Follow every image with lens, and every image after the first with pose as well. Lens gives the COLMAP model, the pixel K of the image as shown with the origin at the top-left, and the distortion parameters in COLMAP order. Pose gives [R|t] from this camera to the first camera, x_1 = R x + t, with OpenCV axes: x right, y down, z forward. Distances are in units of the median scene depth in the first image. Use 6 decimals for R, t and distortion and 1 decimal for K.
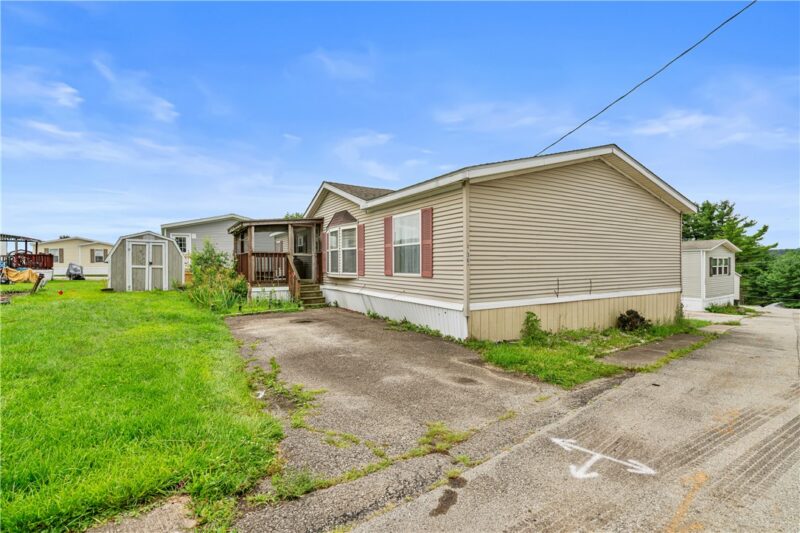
lens RADIAL K [[369.3, 0, 400.0], [0, 369.3, 266.5], [0, 0, 1]] dist [0.000088, -0.000110]
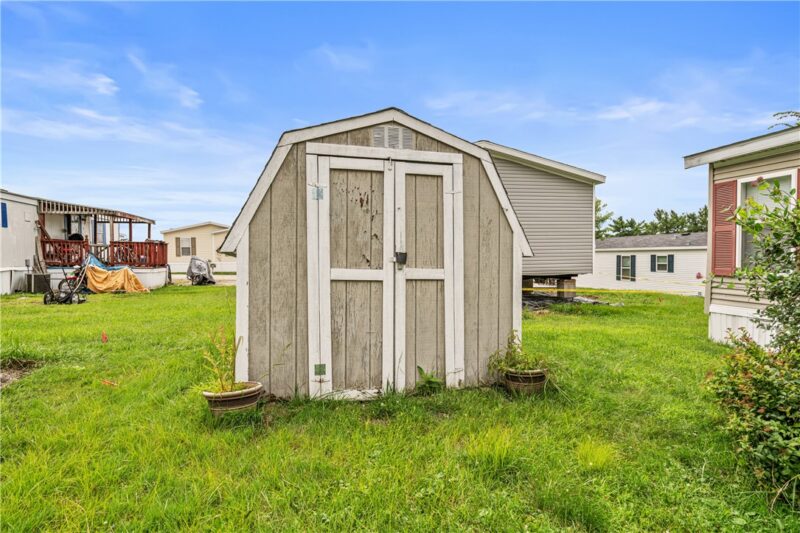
lens RADIAL K [[456.9, 0, 400.0], [0, 456.9, 266.5], [0, 0, 1]] dist [0.000704, 0.000105]
pose [[0.941929, 0.003849, -0.335790, -0.509661], [0.001391, 0.999881, 0.015363, -0.006974], [0.335809, -0.014938, 0.941812, 0.650970]]
